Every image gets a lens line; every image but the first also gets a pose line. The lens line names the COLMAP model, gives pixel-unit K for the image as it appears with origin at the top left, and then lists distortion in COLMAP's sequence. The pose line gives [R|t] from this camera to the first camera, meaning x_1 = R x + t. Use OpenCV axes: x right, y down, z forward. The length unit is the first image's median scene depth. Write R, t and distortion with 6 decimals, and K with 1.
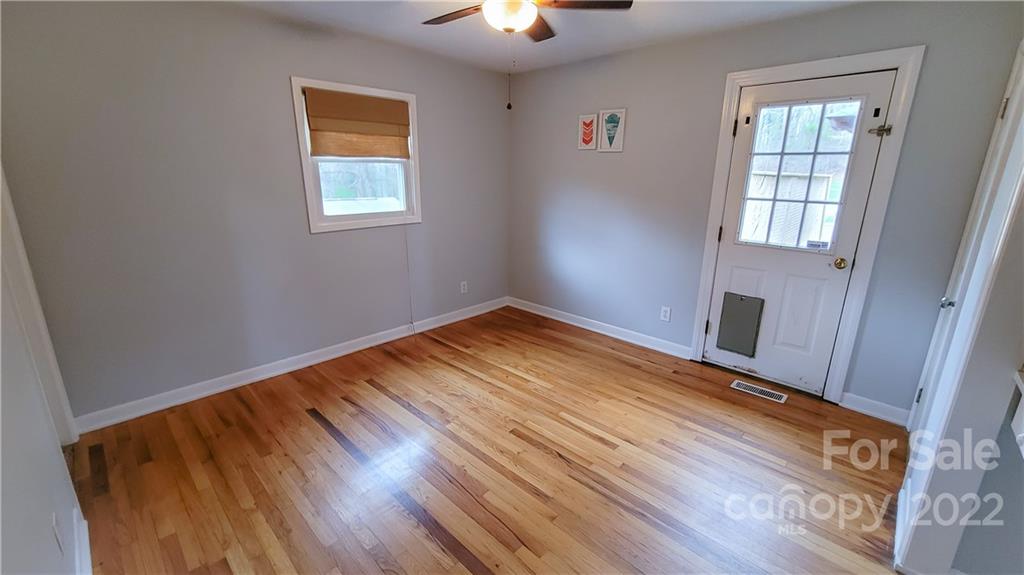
lens RADIAL K [[419.6, 0, 519.5], [0, 419.6, 286.7], [0, 0, 1]] dist [-0.001726, -0.000374]
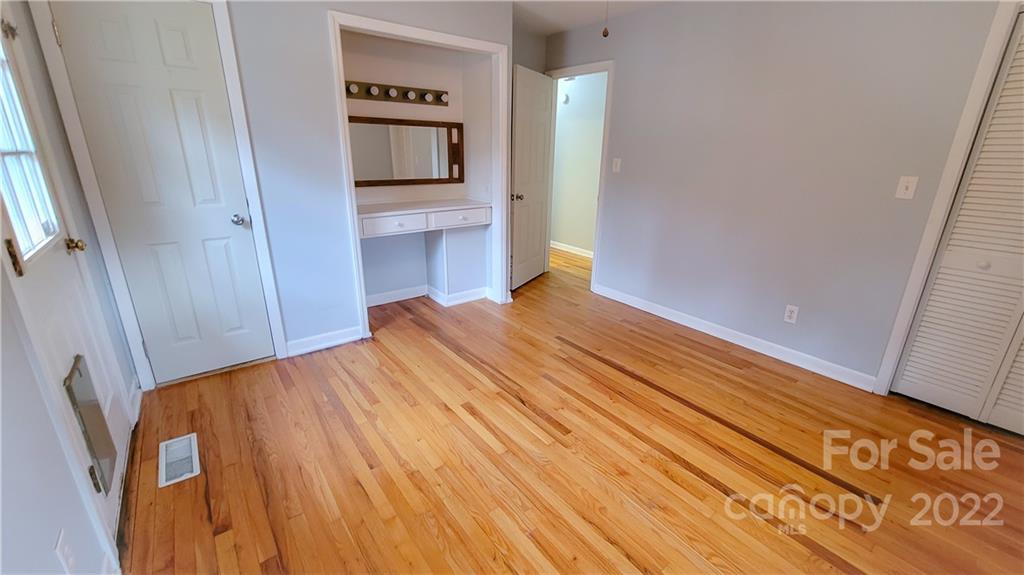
lens RADIAL K [[419.6, 0, 519.5], [0, 419.6, 286.7], [0, 0, 1]] dist [-0.001726, -0.000374]
pose [[-0.989088, -0.075271, 0.126644, -0.005552], [0.006695, 0.835771, 0.549037, -0.373819], [-0.147172, 0.543894, -0.826148, 1.550706]]
